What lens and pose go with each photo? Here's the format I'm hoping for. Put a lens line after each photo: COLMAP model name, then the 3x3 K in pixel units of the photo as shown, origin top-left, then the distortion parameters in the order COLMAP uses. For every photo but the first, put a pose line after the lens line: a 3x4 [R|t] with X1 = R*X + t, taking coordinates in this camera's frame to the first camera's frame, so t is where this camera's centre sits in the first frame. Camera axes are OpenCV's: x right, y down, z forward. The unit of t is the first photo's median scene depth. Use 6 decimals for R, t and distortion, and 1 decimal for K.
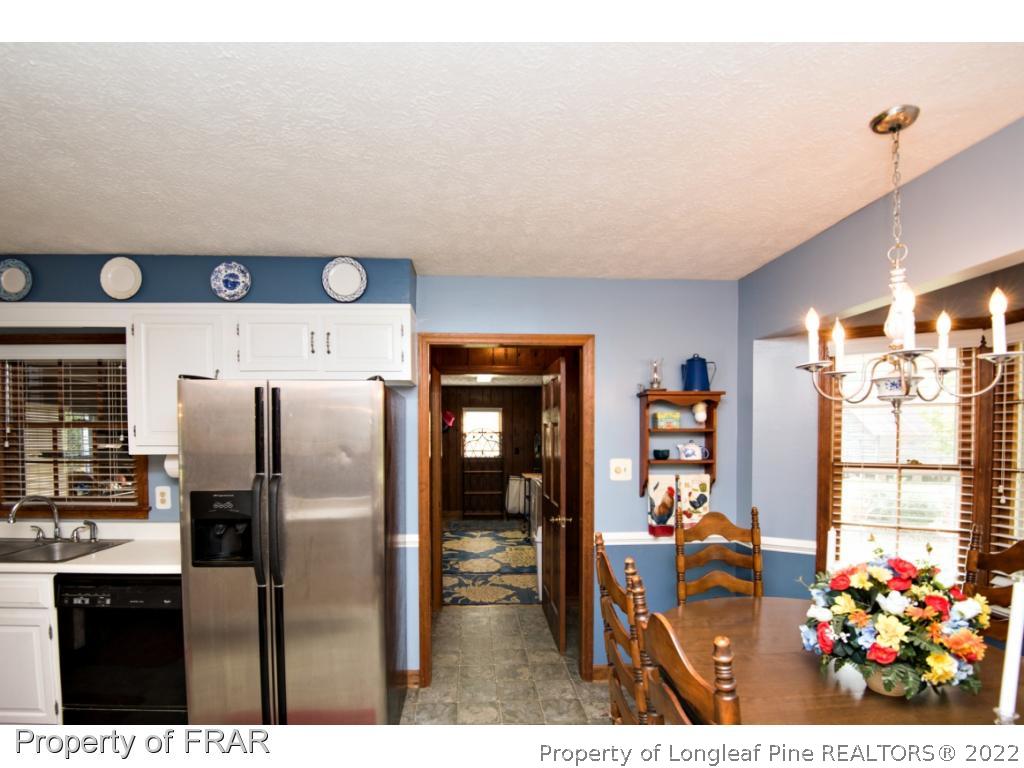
lens RADIAL K [[477.7, 0, 488.8], [0, 477.7, 447.1], [0, 0, 1]] dist [-0.018289, -0.012779]
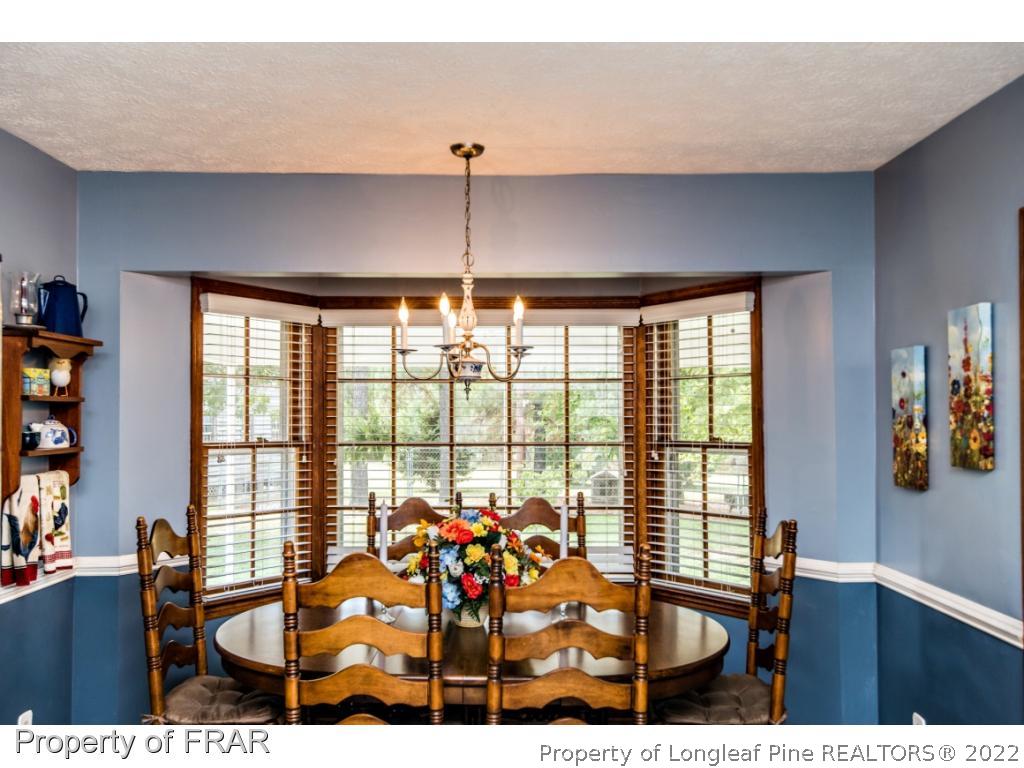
lens RADIAL K [[896.0, 0, 494.7], [0, 896.0, 403.6], [0, 0, 1]] dist [0.007510, 0.012990]
pose [[0.067443, 0.015093, 0.997609, -0.784224], [0.014817, 0.999760, -0.016127, -0.003399], [-0.997613, 0.015870, 0.067203, 0.418913]]
